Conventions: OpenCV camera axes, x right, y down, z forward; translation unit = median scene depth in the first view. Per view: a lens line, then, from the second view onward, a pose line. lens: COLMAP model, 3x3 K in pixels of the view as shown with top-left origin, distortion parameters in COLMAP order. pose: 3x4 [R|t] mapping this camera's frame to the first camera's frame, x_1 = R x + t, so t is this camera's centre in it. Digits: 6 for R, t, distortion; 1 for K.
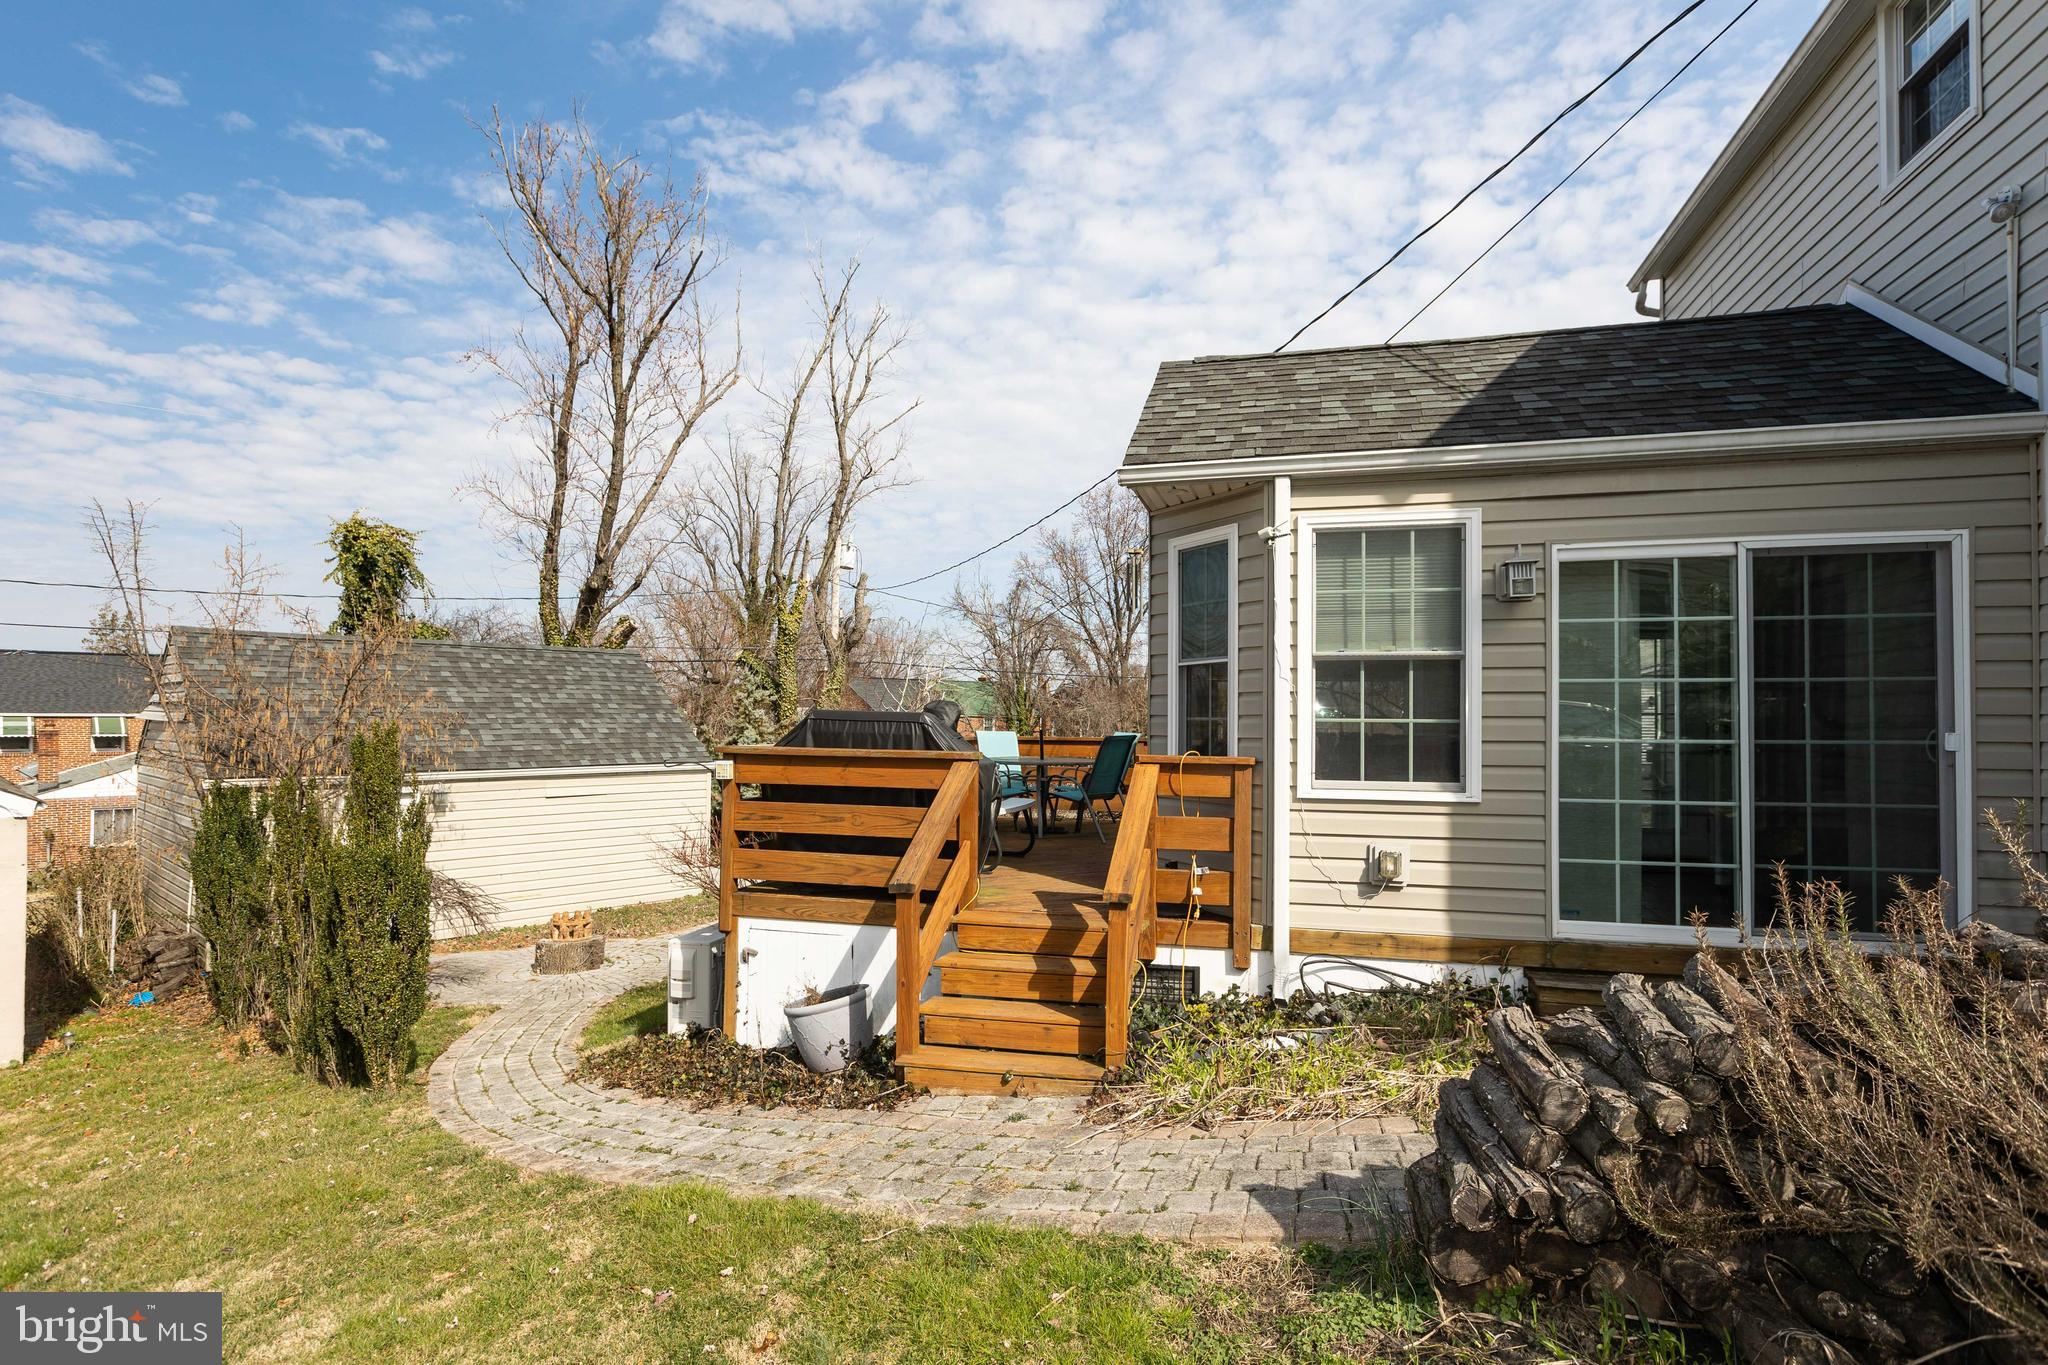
lens RADIAL K [[1019.4, 0, 1032.7], [0, 1019.4, 707.4], [0, 0, 1]] dist [0.000324, -0.000214]
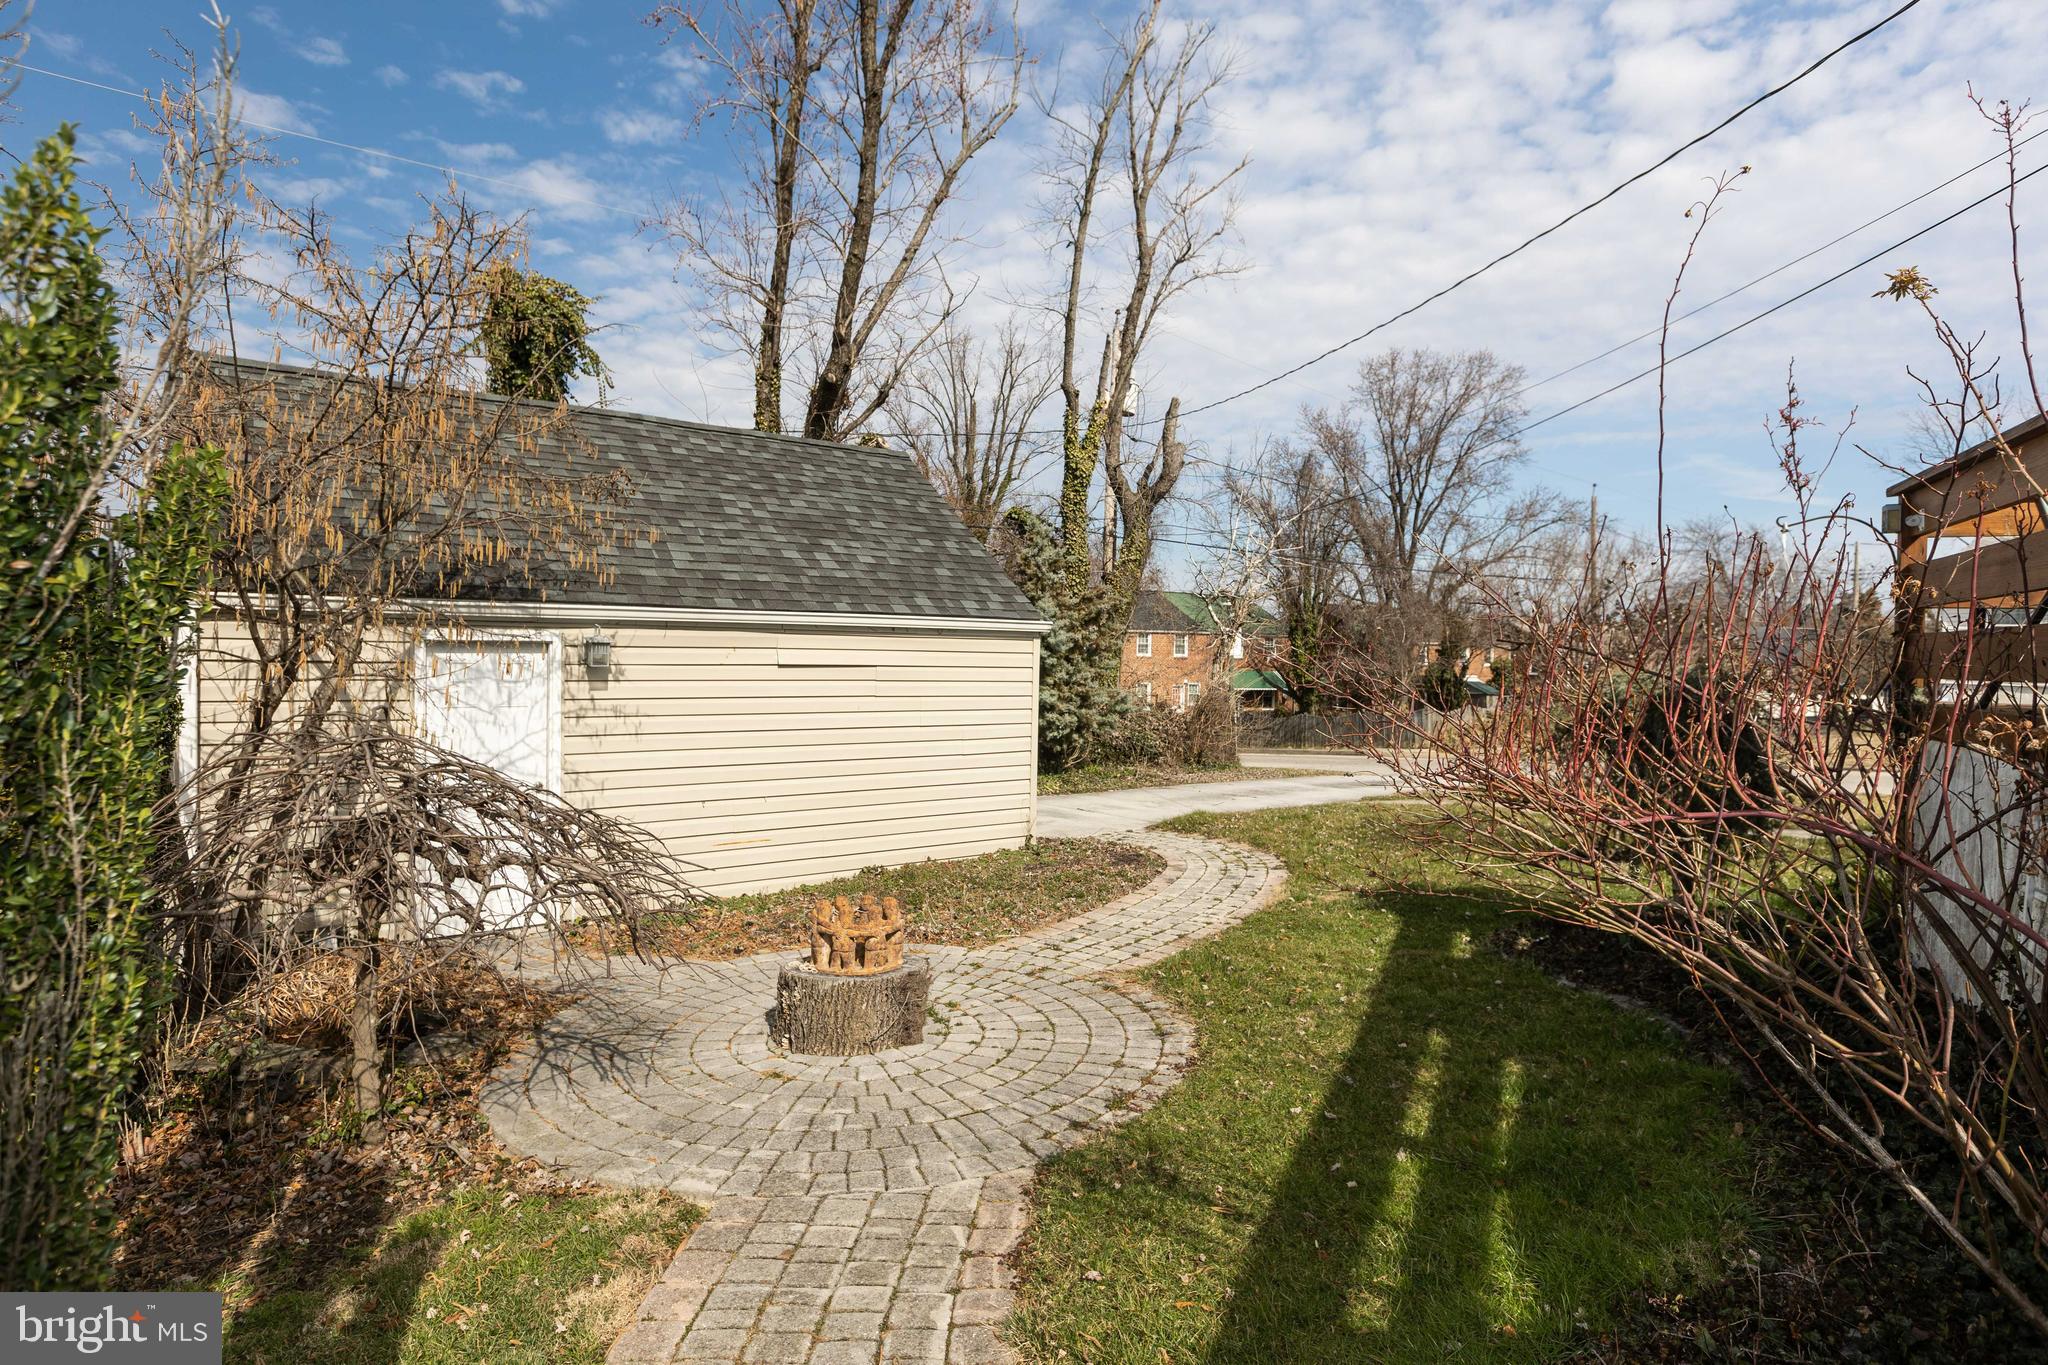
lens RADIAL K [[1106.7, 0, 1024.0], [0, 1106.7, 682.5], [0, 0, 1]] dist [0.001288, 0.000452]
pose [[0.979773, 0.020471, -0.199063, -0.160103], [-0.011827, 0.998939, 0.044518, 0.048851], [0.199764, -0.041263, 0.978975, 0.309177]]
